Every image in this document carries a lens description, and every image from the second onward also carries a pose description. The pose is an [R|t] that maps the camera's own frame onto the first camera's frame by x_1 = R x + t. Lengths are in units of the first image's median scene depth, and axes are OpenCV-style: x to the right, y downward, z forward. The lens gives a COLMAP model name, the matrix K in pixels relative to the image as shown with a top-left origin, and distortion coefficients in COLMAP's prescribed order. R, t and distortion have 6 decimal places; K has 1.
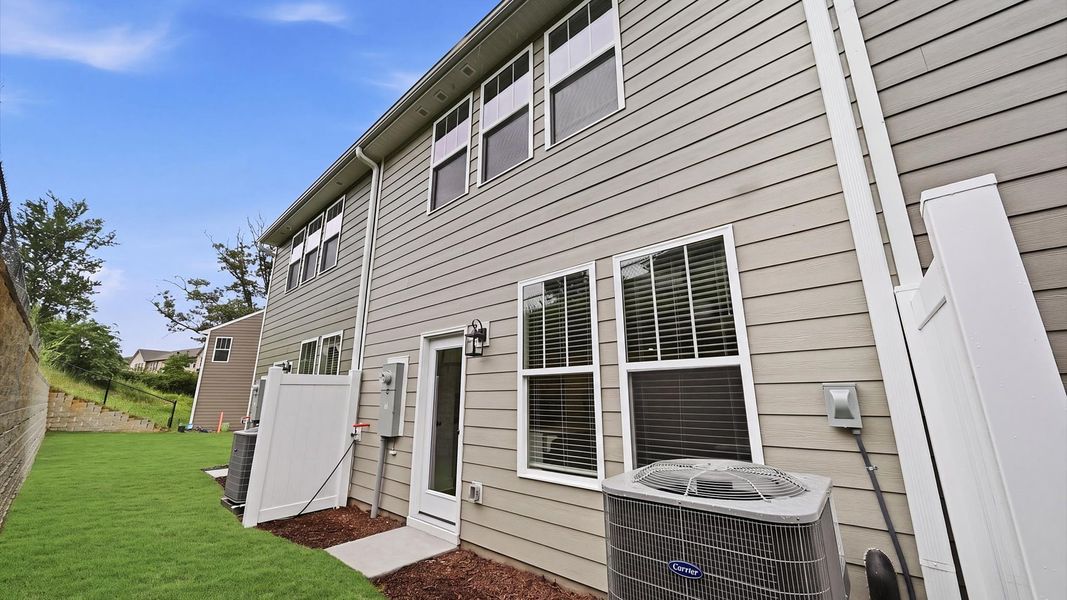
lens RADIAL K [[374.3, 0, 533.7], [0, 374.3, 306.9], [0, 0, 1]] dist [0.002446, -0.004902]
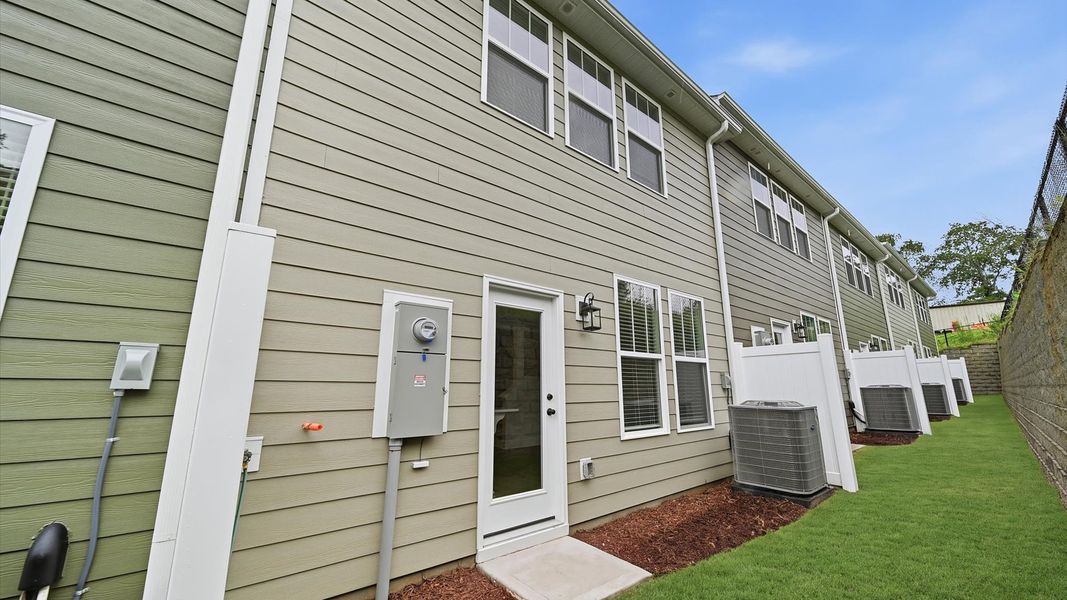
lens RADIAL K [[374.3, 0, 533.7], [0, 374.3, 306.9], [0, 0, 1]] dist [0.002446, -0.004902]
pose [[0.192027, 0.204995, 0.959741, -1.251156], [-0.234342, 0.959229, -0.157998, 0.289109], [-0.953000, -0.194568, 0.232237, 1.027142]]
